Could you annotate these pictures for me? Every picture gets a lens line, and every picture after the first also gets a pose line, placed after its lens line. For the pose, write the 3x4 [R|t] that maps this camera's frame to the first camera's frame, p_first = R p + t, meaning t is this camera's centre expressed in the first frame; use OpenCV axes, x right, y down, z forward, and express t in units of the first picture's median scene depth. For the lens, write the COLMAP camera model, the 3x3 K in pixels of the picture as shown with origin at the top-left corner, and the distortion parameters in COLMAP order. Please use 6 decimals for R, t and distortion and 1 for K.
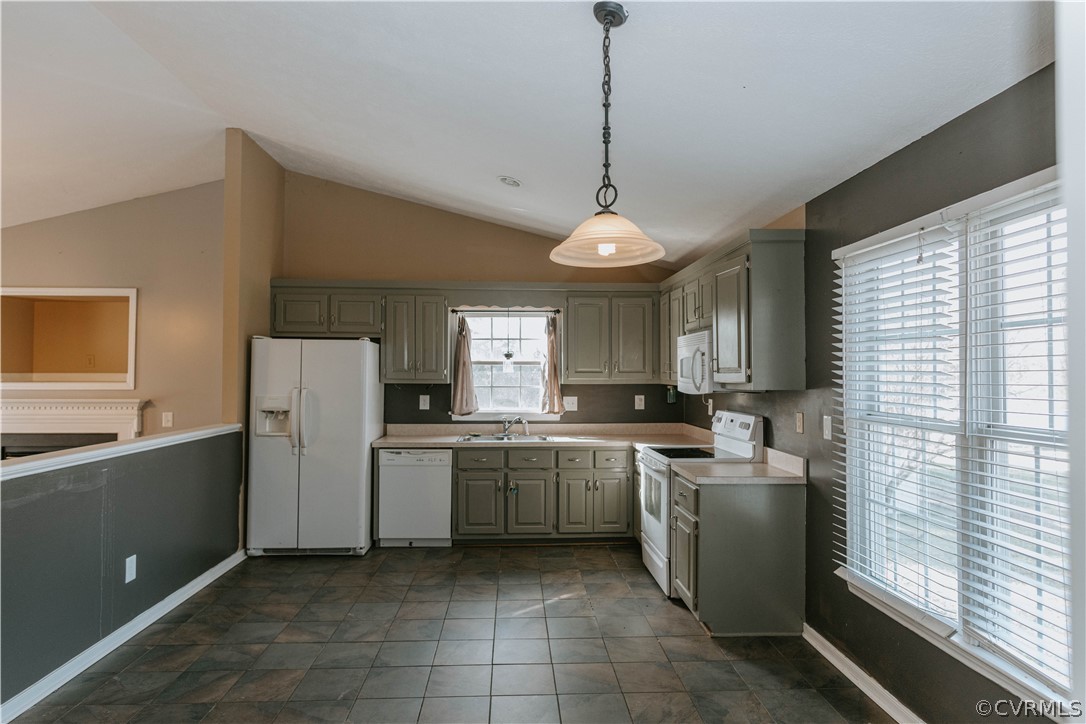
lens RADIAL K [[621.8, 0, 546.5], [0, 621.8, 359.1], [0, 0, 1]] dist [-0.005735, 0.002492]
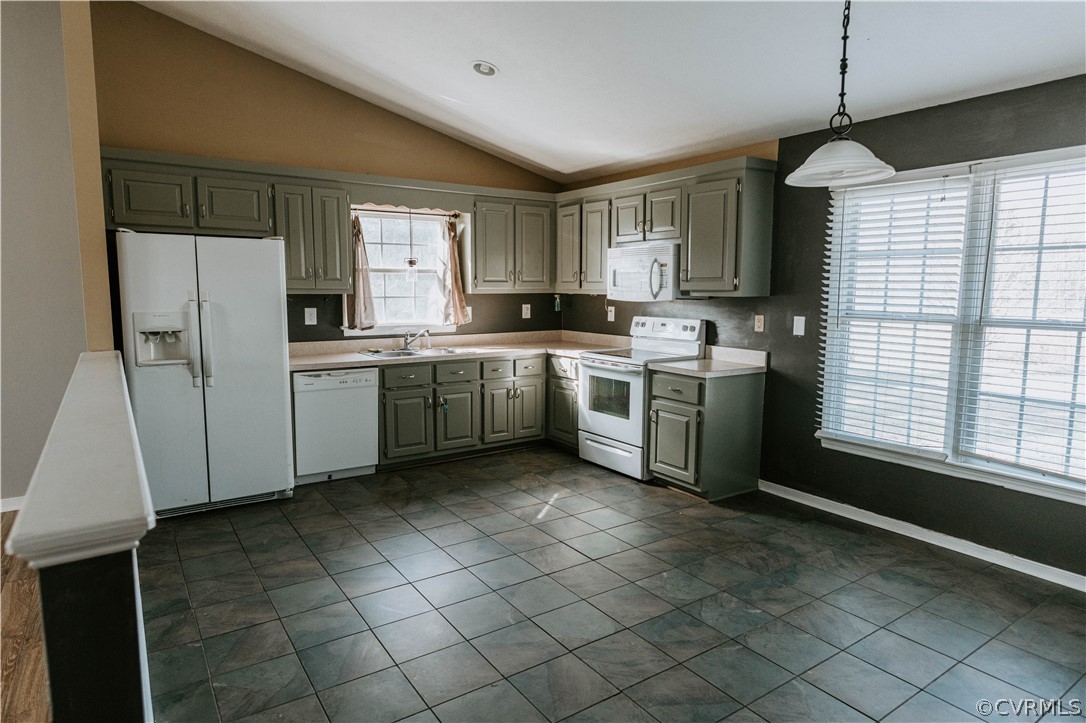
lens RADIAL K [[632.0, 0, 546.4], [0, 632.0, 358.8], [0, 0, 1]] dist [-0.005372, 0.002154]
pose [[0.854407, -0.058849, 0.516260, -0.412561], [-0.014008, 0.990596, 0.136103, 0.005624], [-0.519415, -0.123519, 0.845548, 0.107359]]
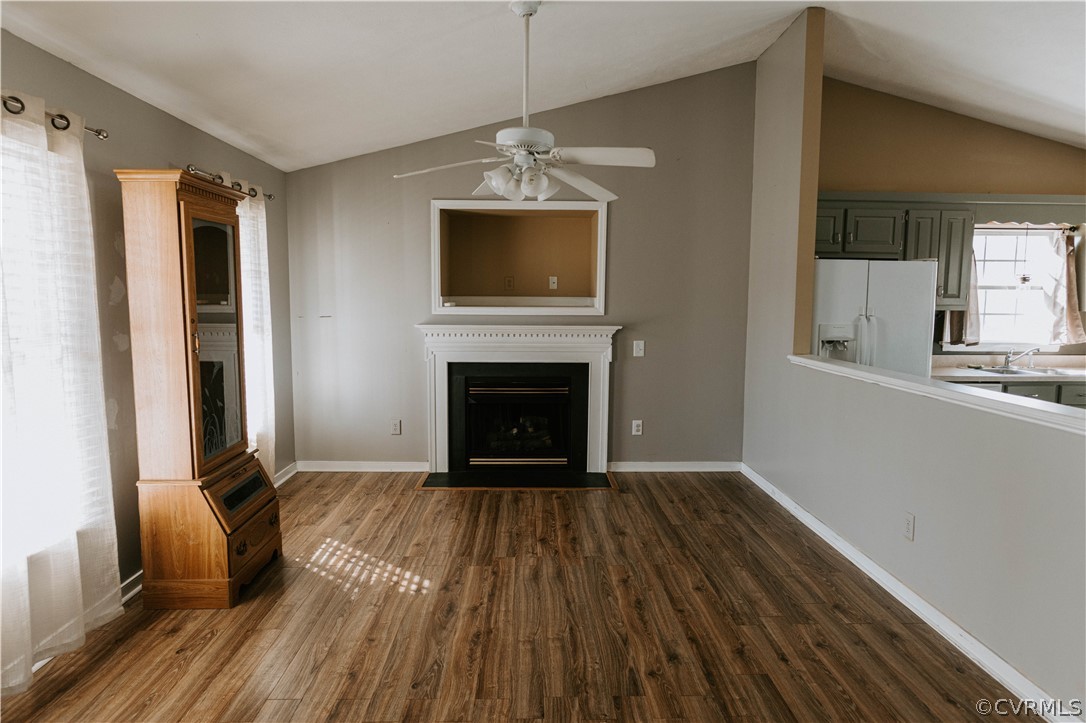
lens RADIAL K [[636.8, 0, 545.1], [0, 636.8, 357.6], [0, 0, 1]] dist [-0.004630, 0.000018]
pose [[0.999539, 0.007011, -0.029555, -0.785636], [-0.003466, 0.992969, 0.118325, 0.000458], [0.030177, -0.118168, 0.992535, 0.068329]]
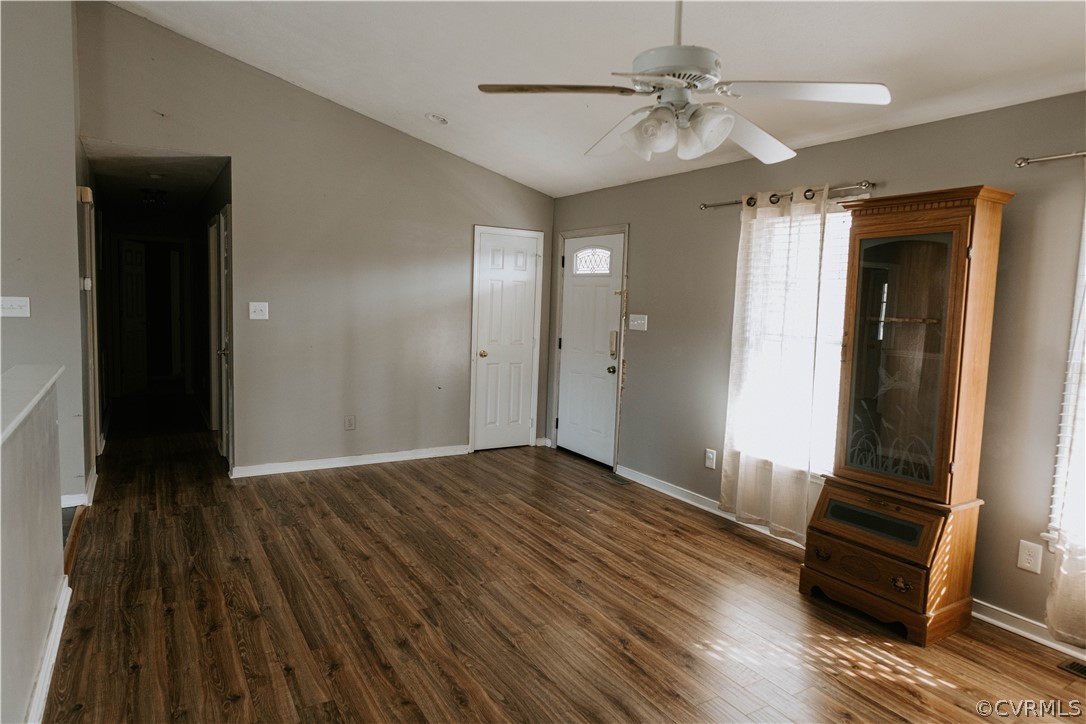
lens RADIAL K [[654.9, 0, 546.2], [0, 654.9, 358.7], [0, 0, 1]] dist [-0.005553, 0.003004]
pose [[-0.878790, 0.007679, -0.477147, -0.550824], [-0.027951, 0.997326, 0.067530, 0.024915], [0.476390, 0.072682, -0.876225, 1.037360]]
